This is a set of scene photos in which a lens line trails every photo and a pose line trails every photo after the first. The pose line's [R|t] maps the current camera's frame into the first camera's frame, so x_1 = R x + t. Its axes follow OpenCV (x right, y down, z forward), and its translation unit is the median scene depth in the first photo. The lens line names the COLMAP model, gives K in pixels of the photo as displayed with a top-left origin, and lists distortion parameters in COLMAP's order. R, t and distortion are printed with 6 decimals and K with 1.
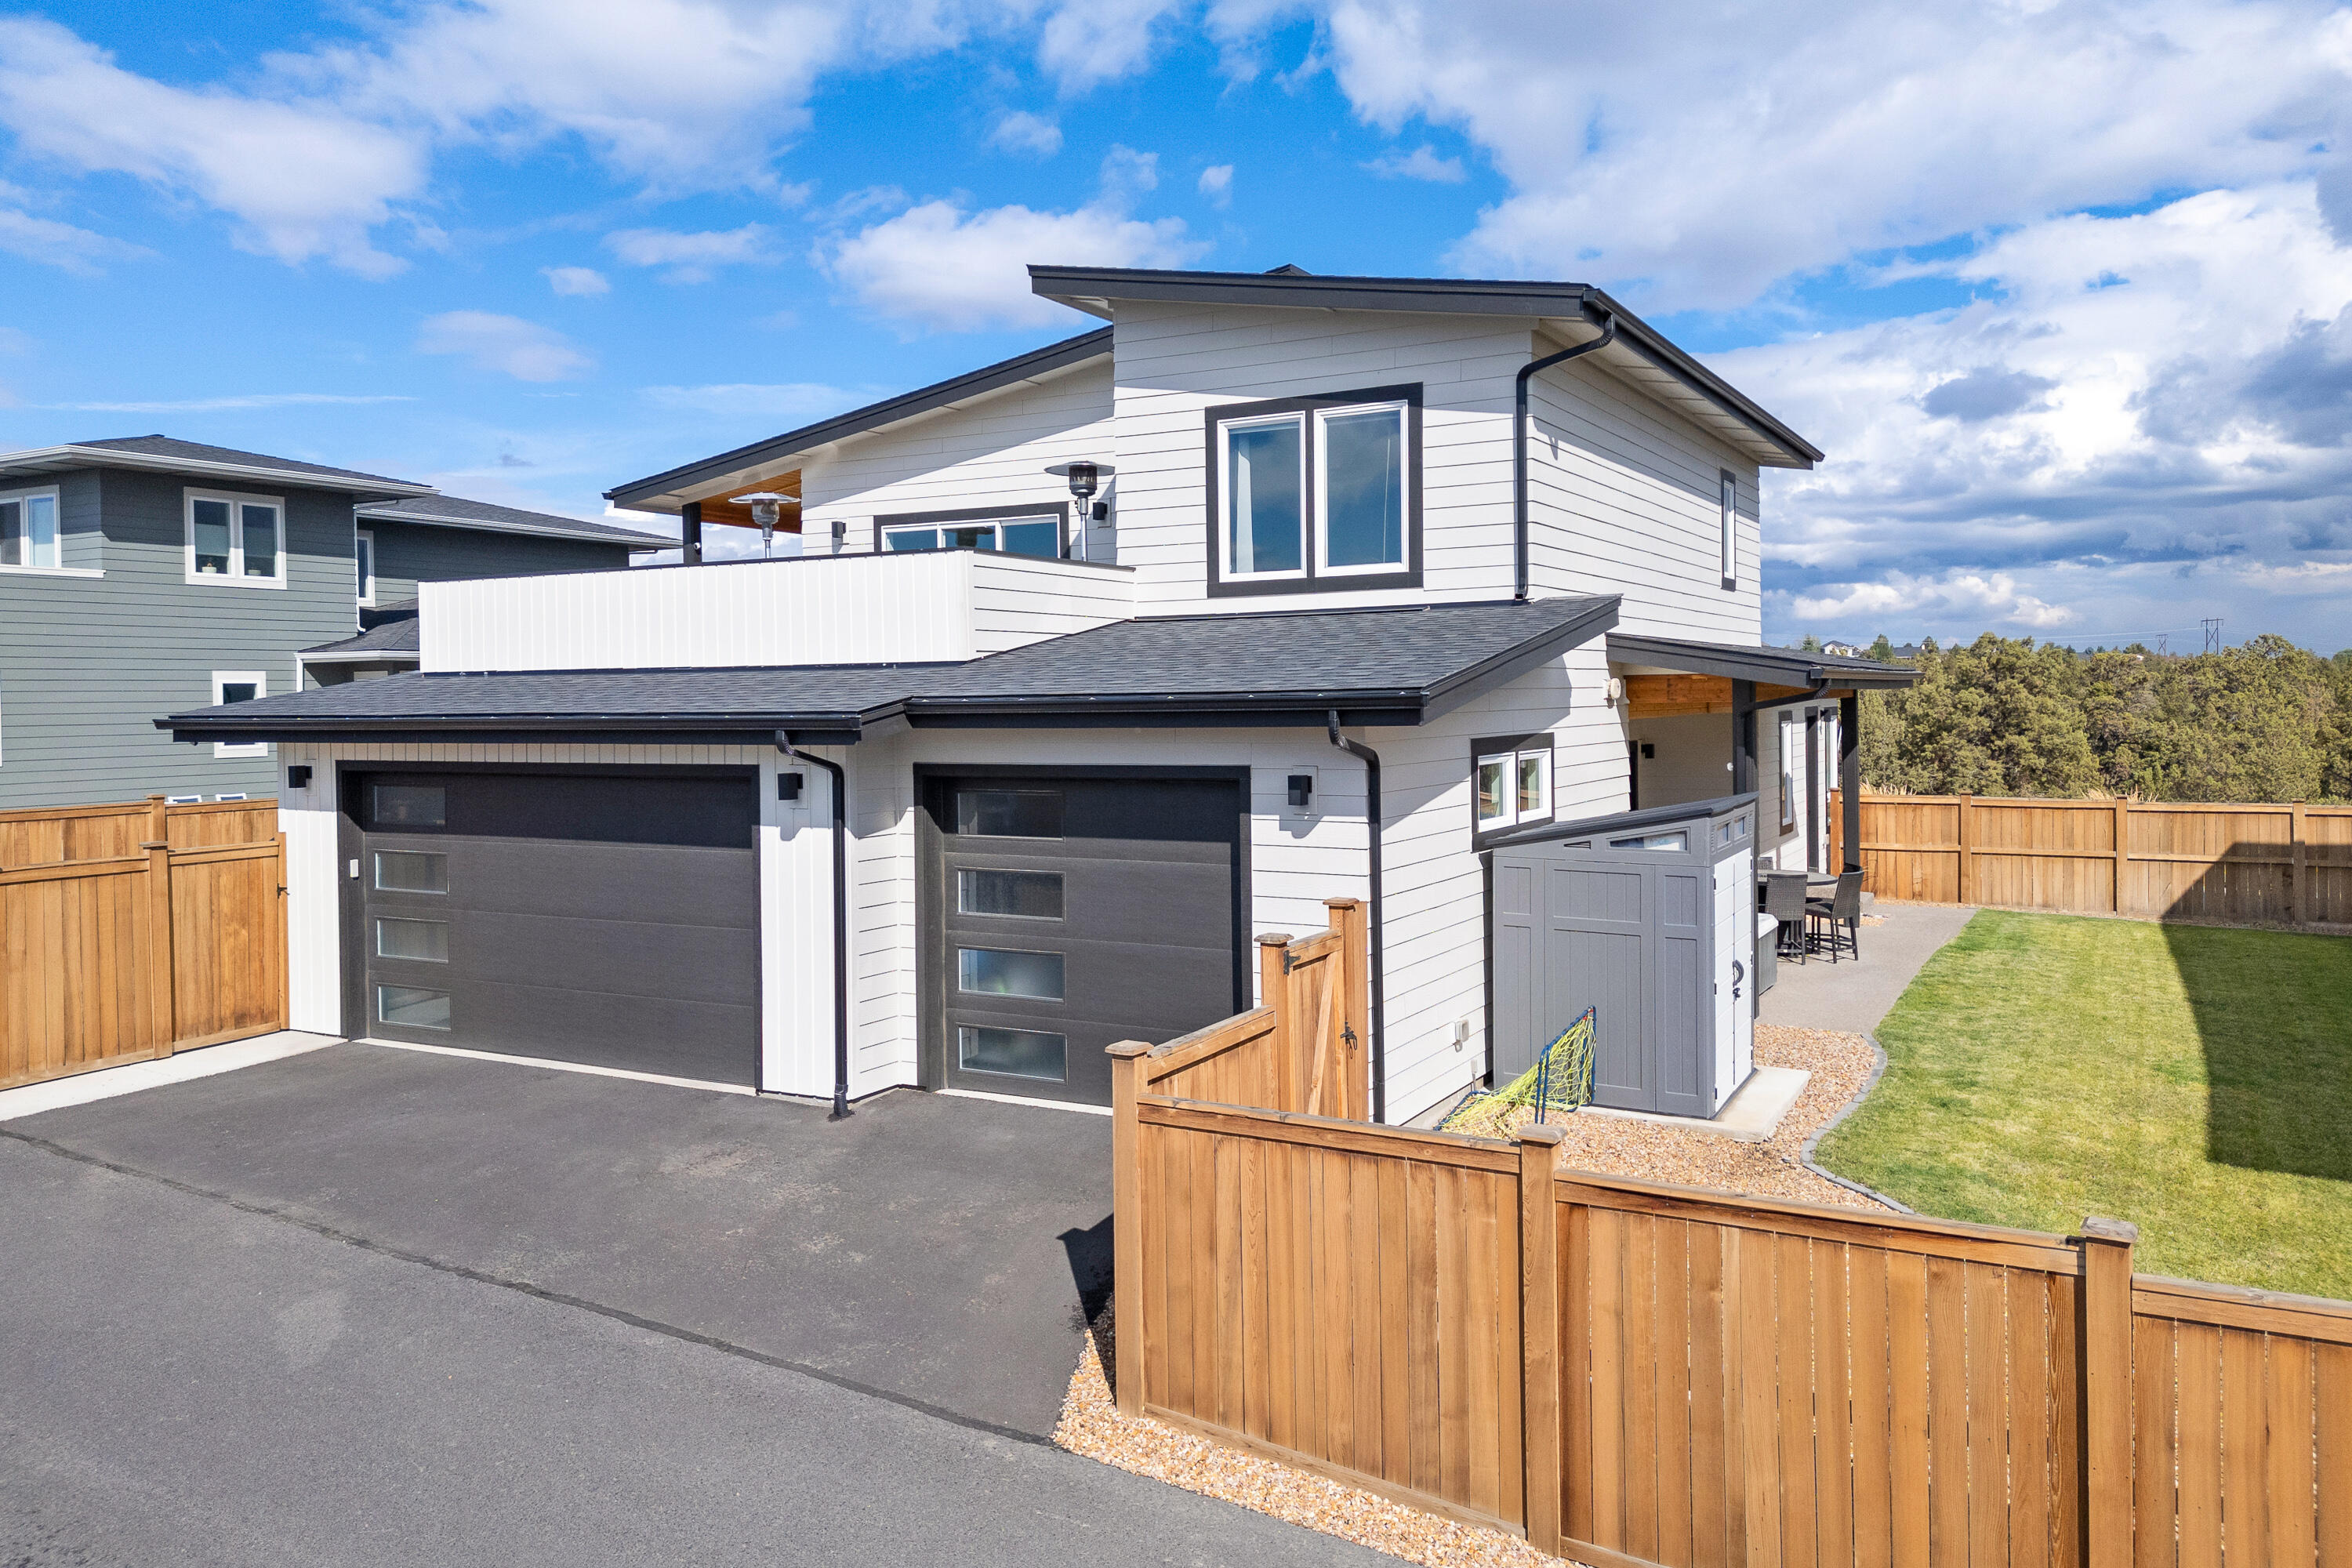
lens RADIAL K [[1708.5, 0, 1162.9], [0, 1708.5, 727.4], [0, 0, 1]] dist [0.058331, 0.000144]
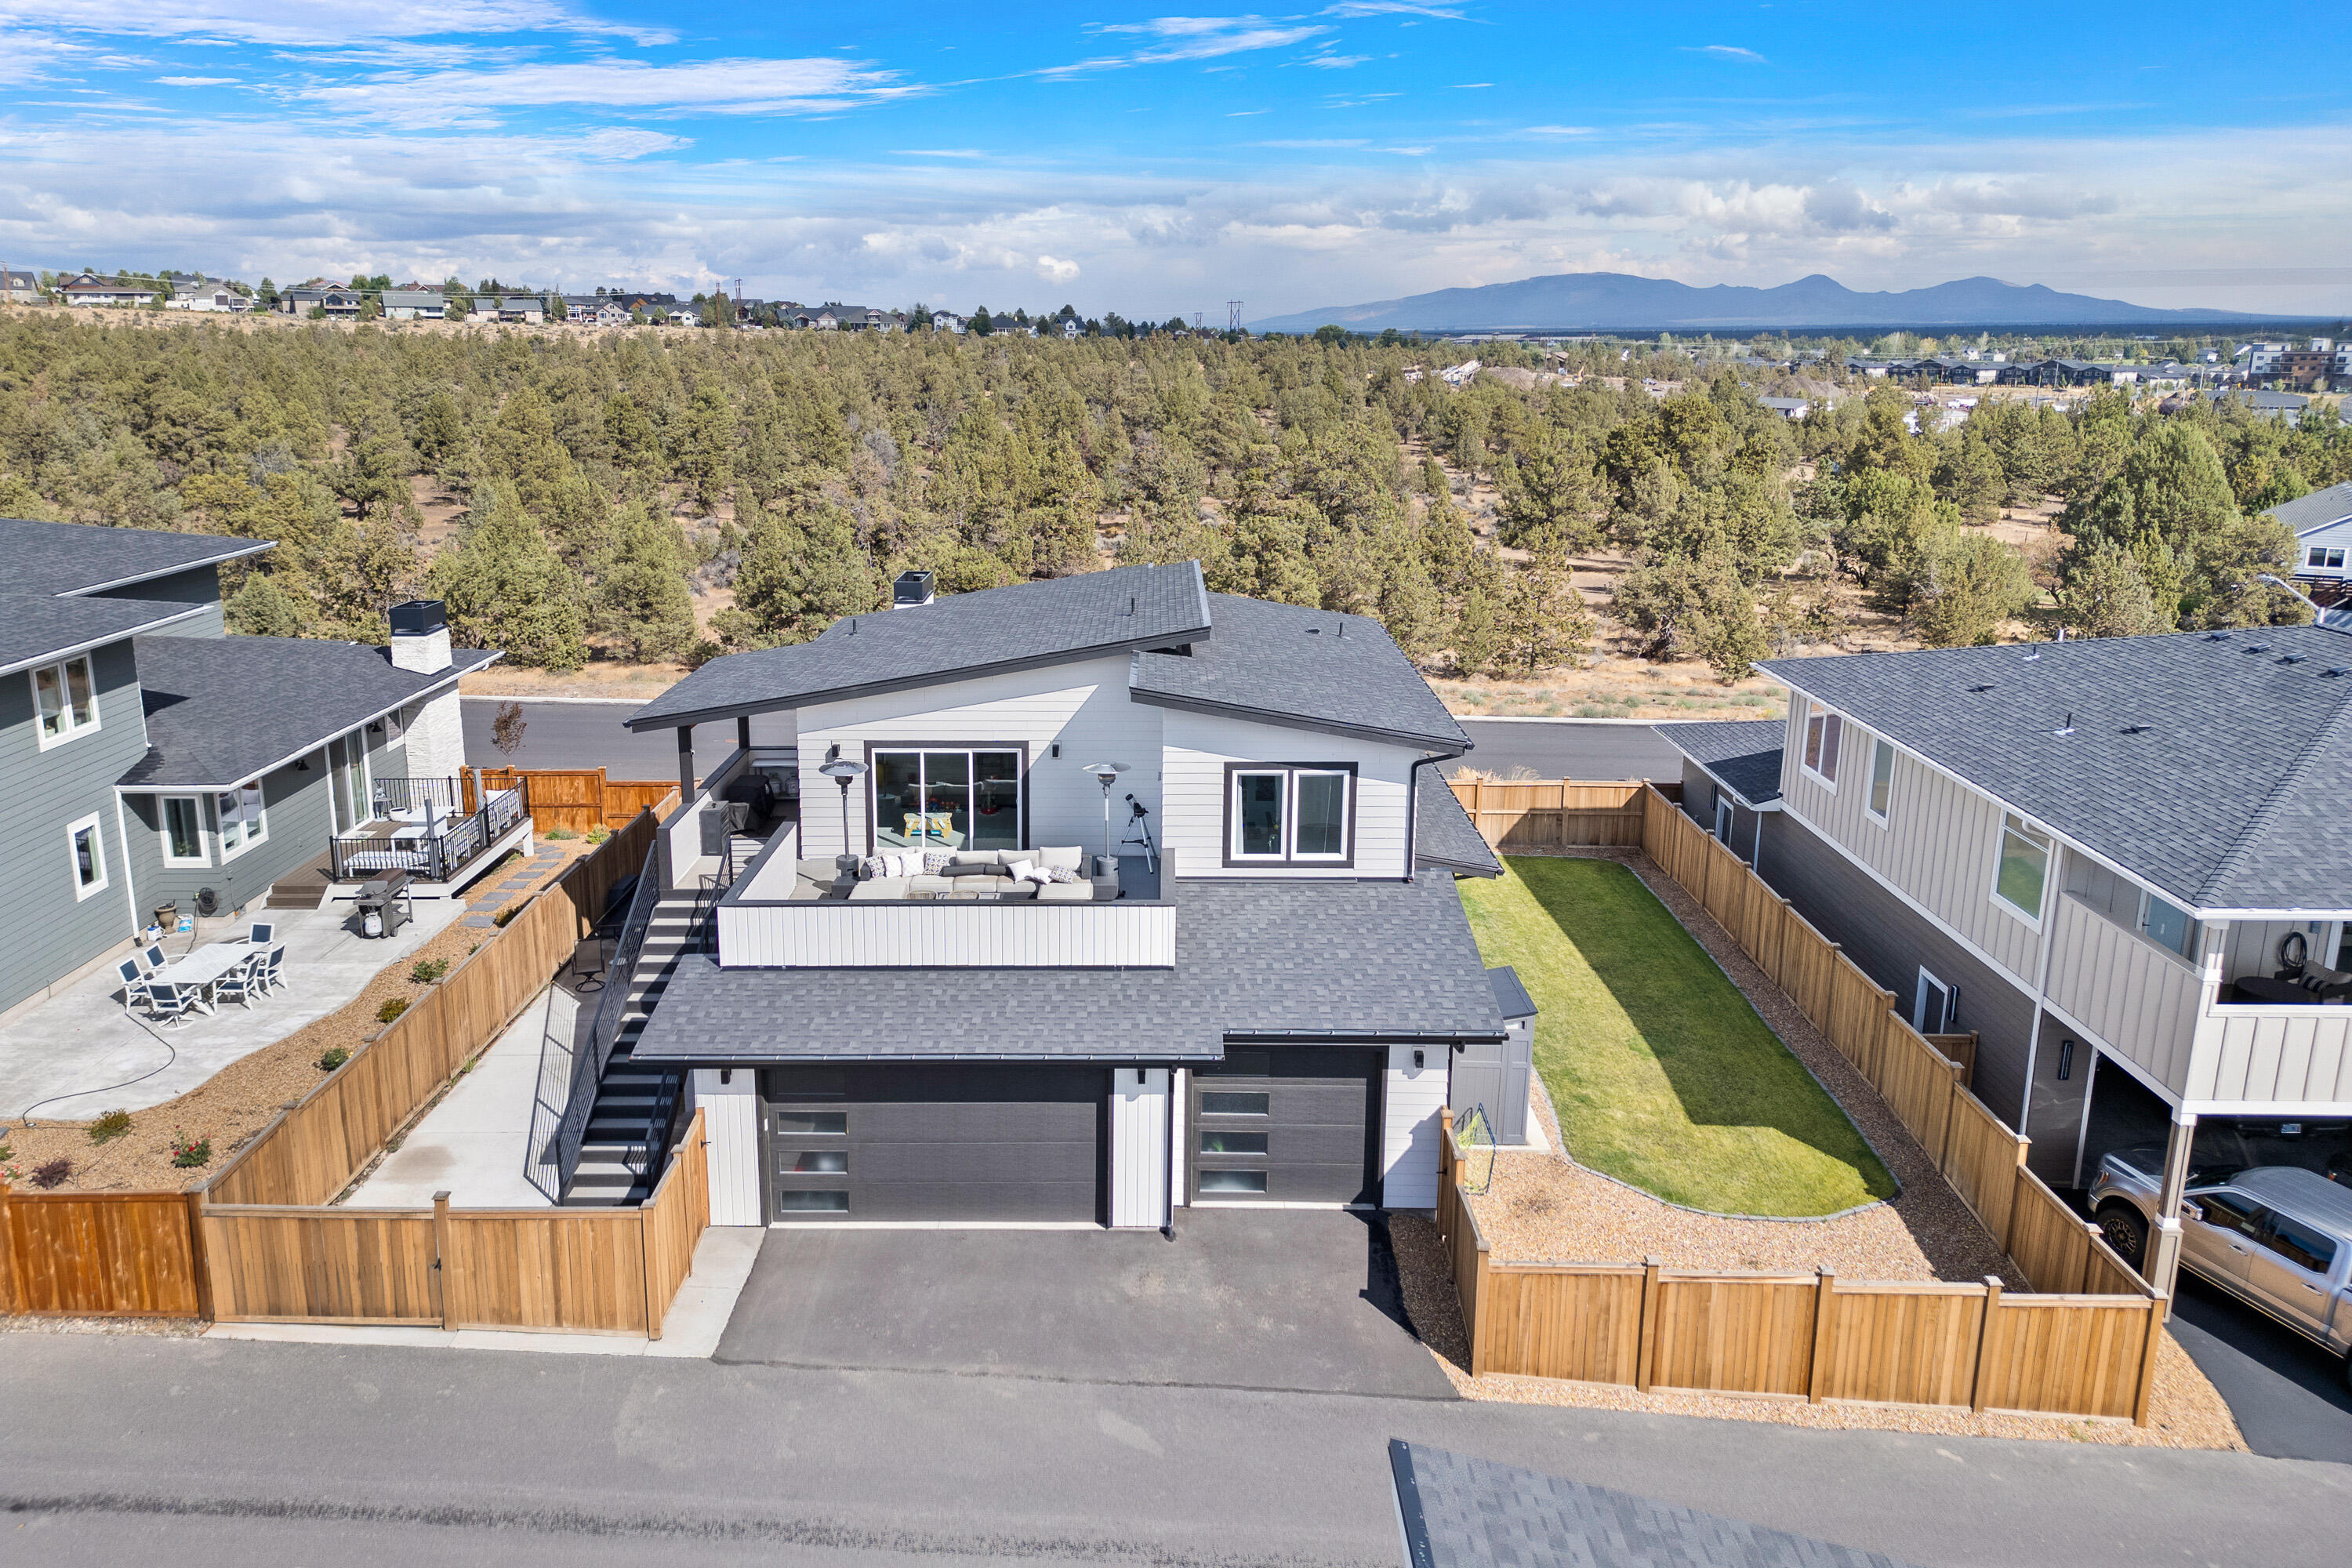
lens RADIAL K [[1665.2, 0, 1189.7], [0, 1665.2, 759.1], [0, 0, 1]] dist [0.047266, -0.002784]
pose [[0.862812, -0.097695, 0.495995, -0.901149], [-0.018201, 0.974509, 0.223609, -0.611135], [-0.505197, -0.201960, 0.839040, -0.396681]]
